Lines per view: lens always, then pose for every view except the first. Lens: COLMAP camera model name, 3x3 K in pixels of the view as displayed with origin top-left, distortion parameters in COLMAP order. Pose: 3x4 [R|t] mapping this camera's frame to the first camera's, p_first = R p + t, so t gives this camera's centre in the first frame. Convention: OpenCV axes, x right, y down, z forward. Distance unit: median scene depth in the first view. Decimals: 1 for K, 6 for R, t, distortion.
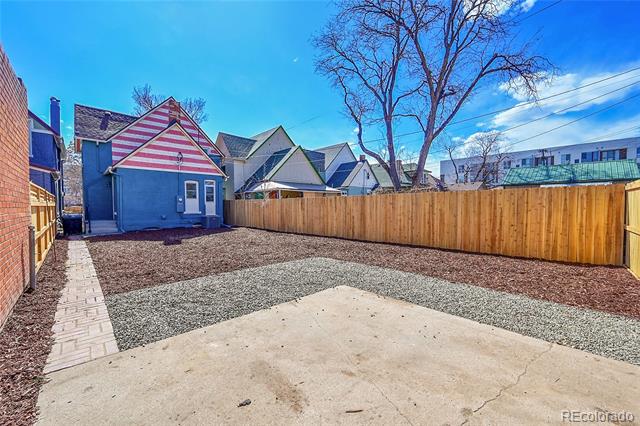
lens RADIAL K [[257.0, 0, 320.0], [0, 257.0, 213.0], [0, 0, 1]] dist [-0.000475, 0.000019]
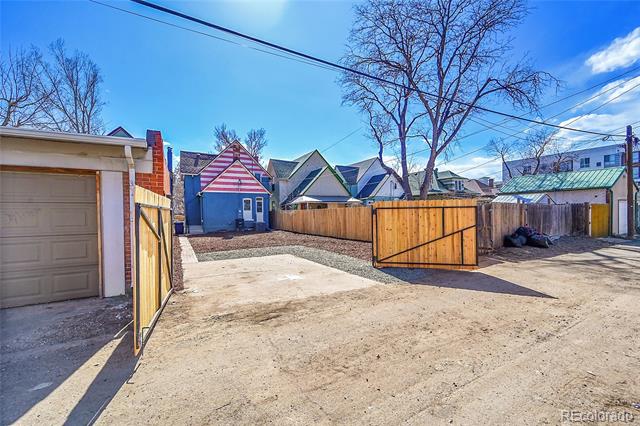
lens RADIAL K [[256.4, 0, 316.5], [0, 256.4, 214.8], [0, 0, 1]] dist [0.000885, 0.000183]
pose [[0.965881, -0.010515, -0.258773, 0.241057], [0.006015, 0.999817, -0.018174, -0.002596], [0.258916, 0.015998, 0.965767, -0.282486]]
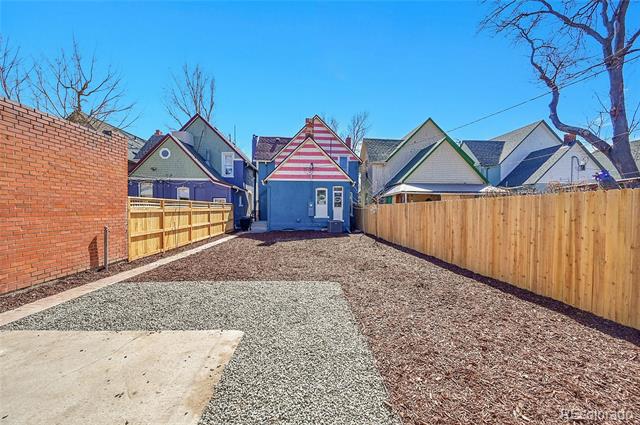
lens RADIAL K [[256.4, 0, 316.5], [0, 256.4, 214.3], [0, 0, 1]] dist [0.000885, 0.000183]
pose [[0.750707, 0.020762, -0.660309, 0.195031], [-0.026817, 0.999640, 0.000944, -0.013605], [0.660091, 0.016999, 0.750993, 0.164223]]
